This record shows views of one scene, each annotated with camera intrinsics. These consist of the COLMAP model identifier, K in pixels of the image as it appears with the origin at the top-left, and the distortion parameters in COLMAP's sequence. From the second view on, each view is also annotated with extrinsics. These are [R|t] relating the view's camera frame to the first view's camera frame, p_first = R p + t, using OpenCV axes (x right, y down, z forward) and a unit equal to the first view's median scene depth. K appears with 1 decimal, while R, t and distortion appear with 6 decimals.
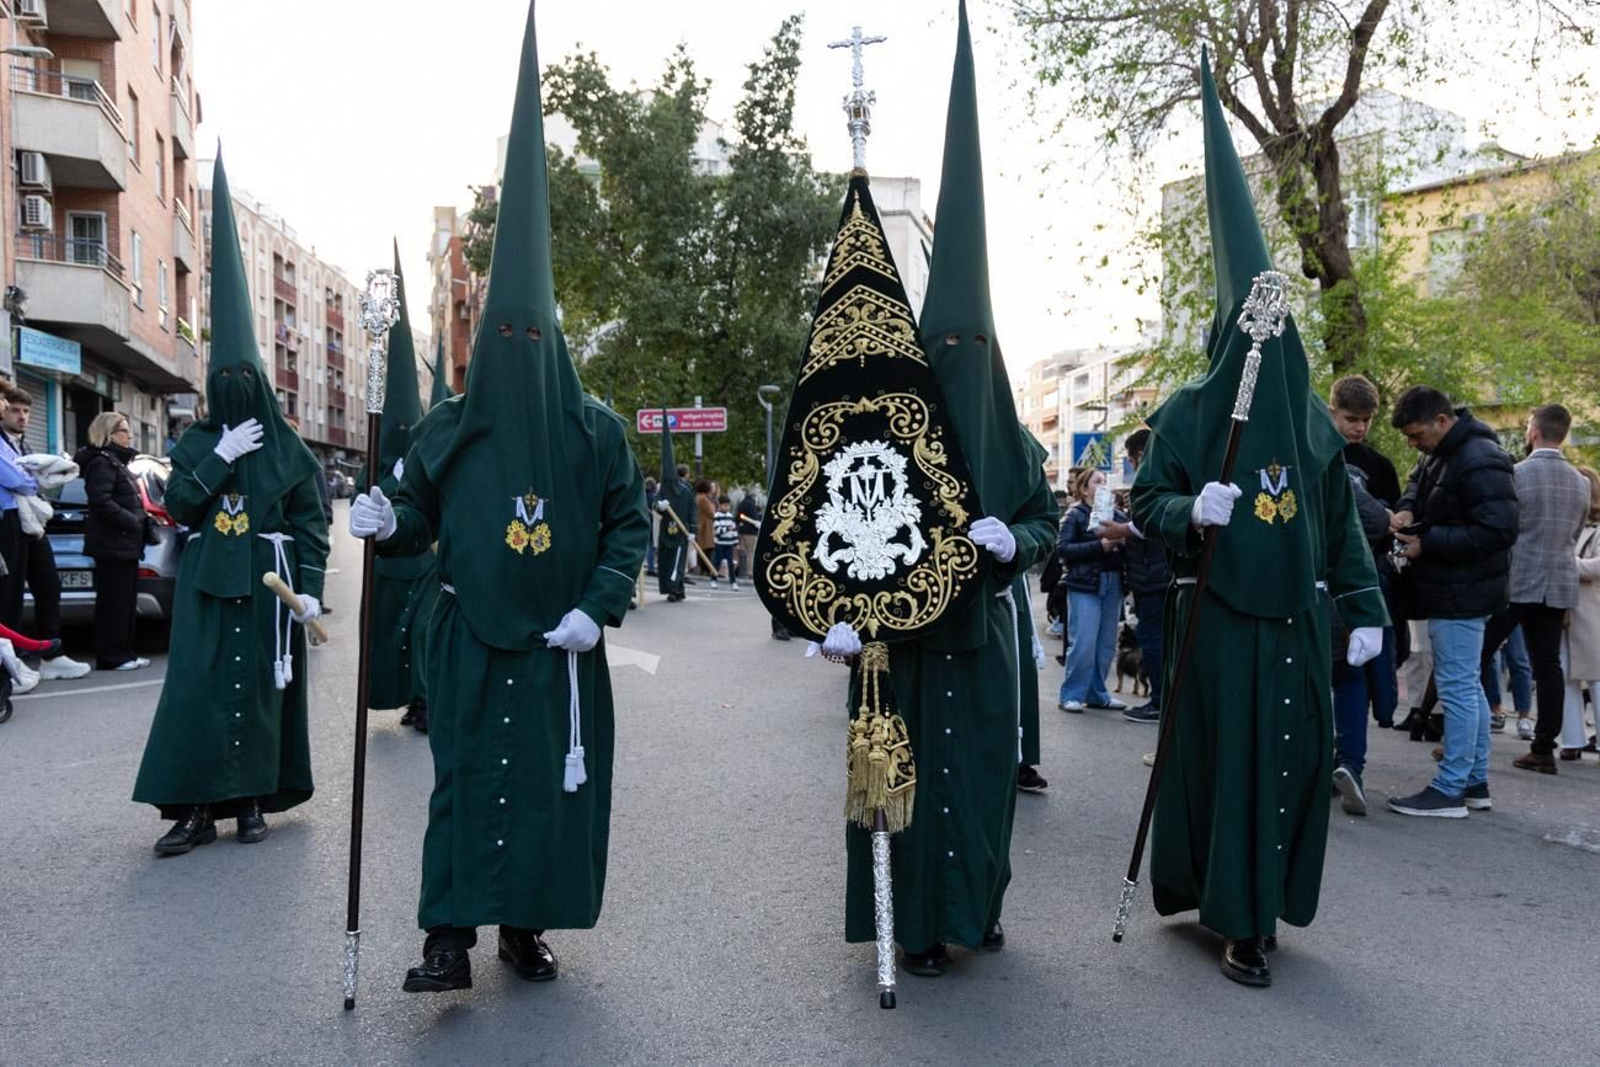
lens RADIAL K [[1526.0, 0, 805.9], [0, 1526.0, 544.1], [0, 0, 1]] dist [0.062410, 0.000000]
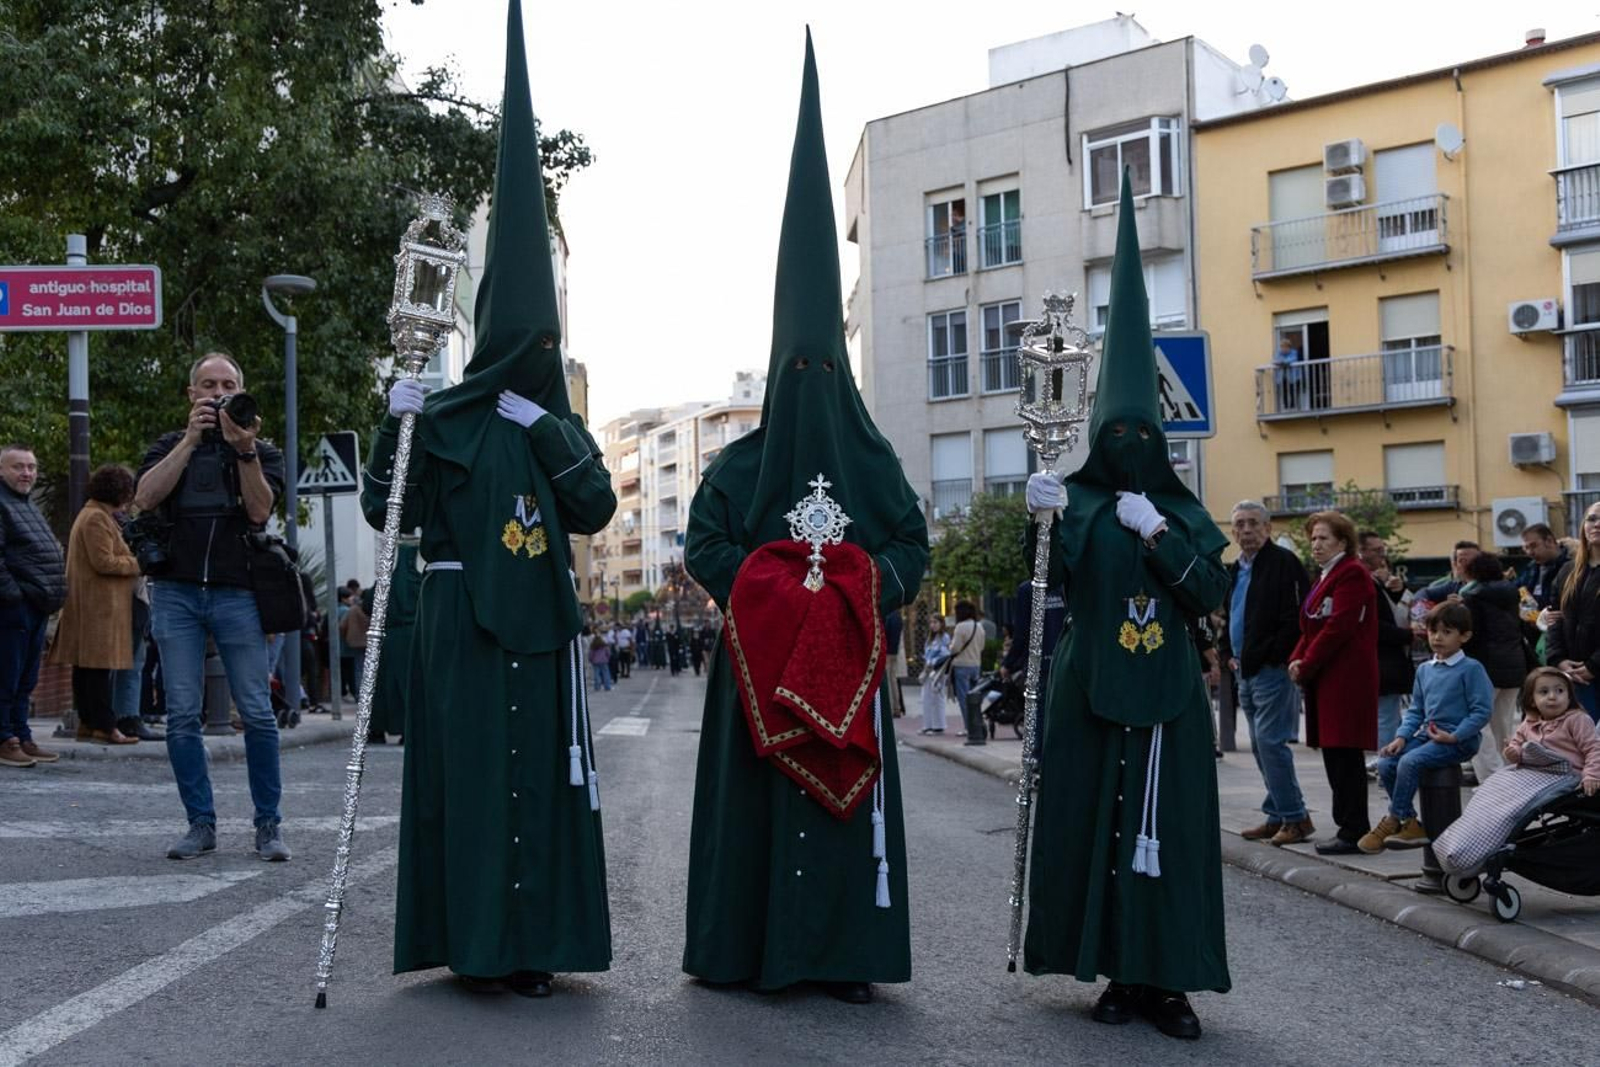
lens RADIAL K [[1515.4, 0, 804.9], [0, 1515.4, 531.4], [0, 0, 1]] dist [0.040531, 0.000000]
pose [[0.956753, -0.004992, 0.290858, -0.009686], [0.022212, 0.998187, -0.055936, -0.002226], [-0.290052, 0.059977, 0.955130, 0.510731]]
